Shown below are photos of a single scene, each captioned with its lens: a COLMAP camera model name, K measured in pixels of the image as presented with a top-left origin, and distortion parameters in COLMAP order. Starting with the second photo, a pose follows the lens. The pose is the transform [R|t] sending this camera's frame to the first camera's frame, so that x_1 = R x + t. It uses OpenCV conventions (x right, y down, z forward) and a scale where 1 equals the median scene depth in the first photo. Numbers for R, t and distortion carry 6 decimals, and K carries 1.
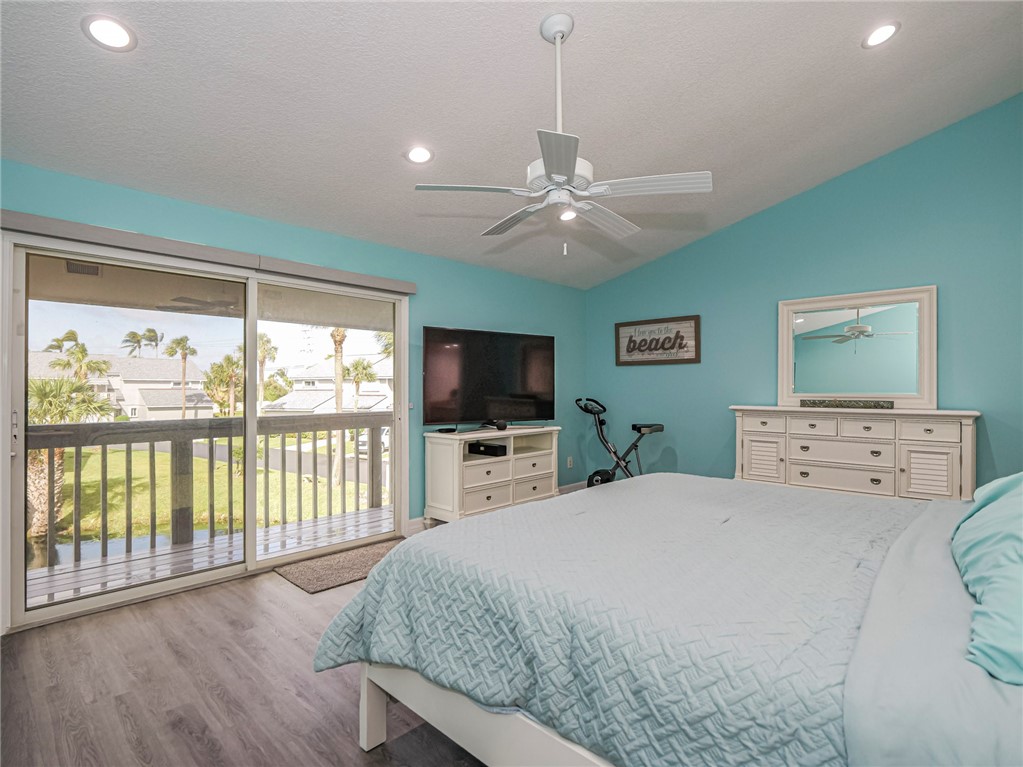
lens RADIAL K [[533.1, 0, 507.0], [0, 533.1, 377.1], [0, 0, 1]] dist [-0.003975, -0.000357]
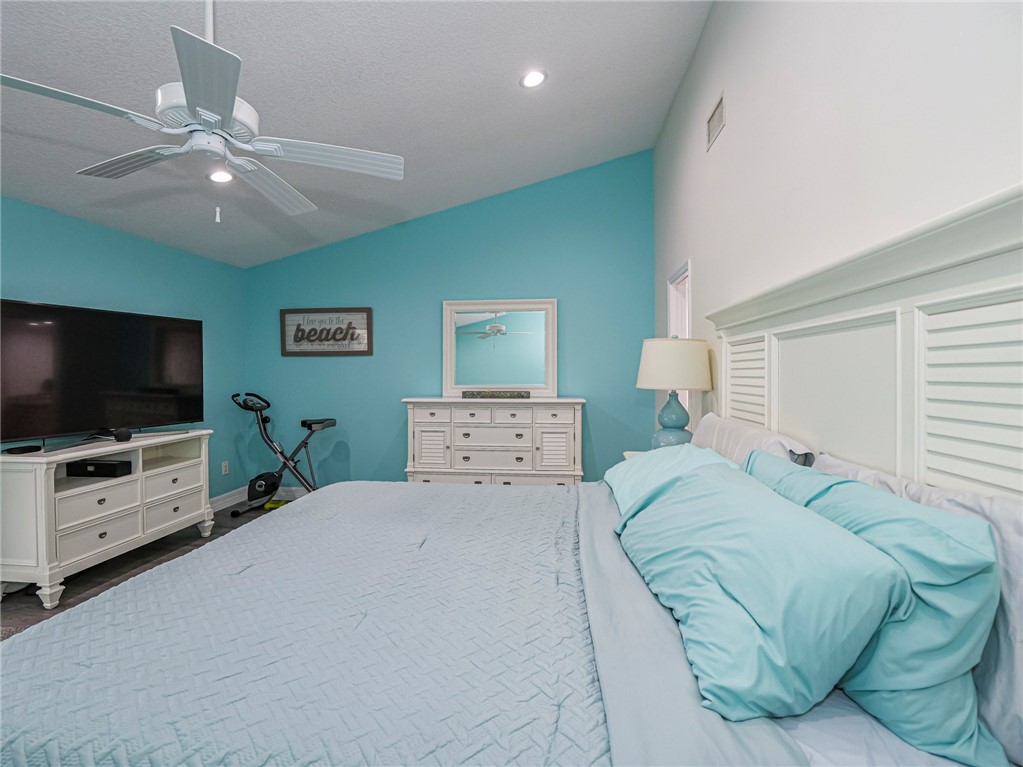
lens RADIAL K [[487.9, 0, 510.9], [0, 487.9, 374.7], [0, 0, 1]] dist [-0.012359, -0.000545]
pose [[0.794136, -0.011497, 0.607631, 0.010804], [-0.009583, 0.999460, 0.031436, -0.022856], [-0.607664, -0.030787, 0.793597, 0.114725]]
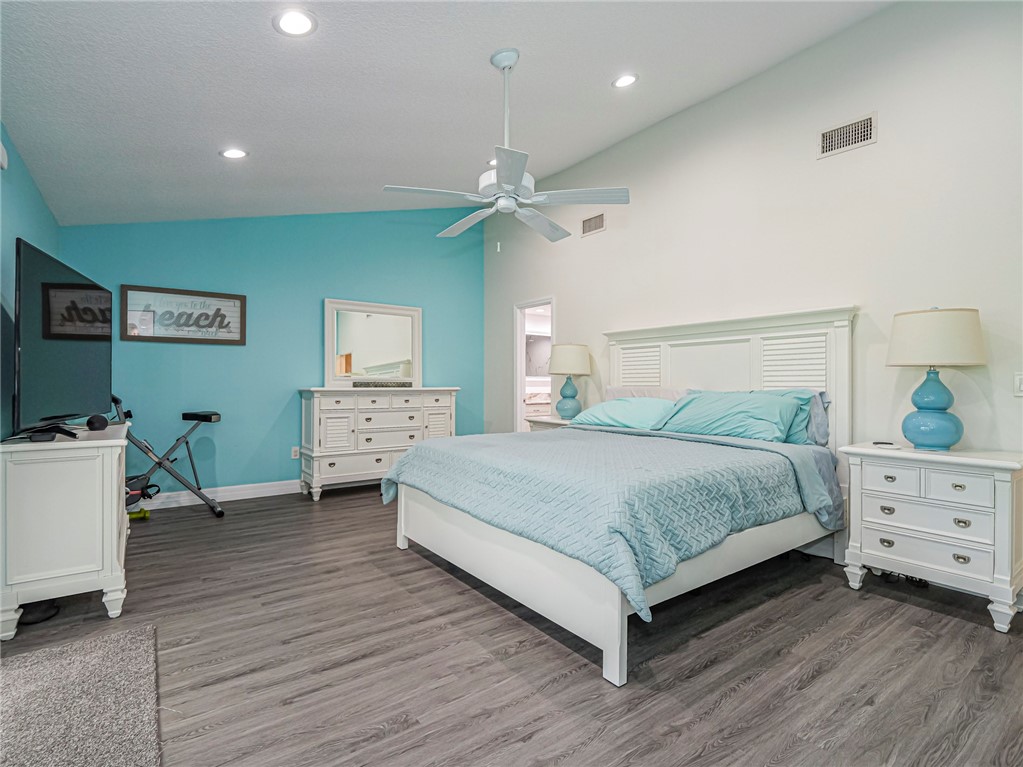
lens RADIAL K [[483.3, 0, 514.3], [0, 483.3, 376.8], [0, 0, 1]] dist [0.023343, -0.000006]
pose [[0.194896, 0.002931, 0.980819, -0.438442], [-0.029734, 0.999554, 0.002922, 0.014354], [-0.980373, -0.029733, 0.194897, 0.367543]]
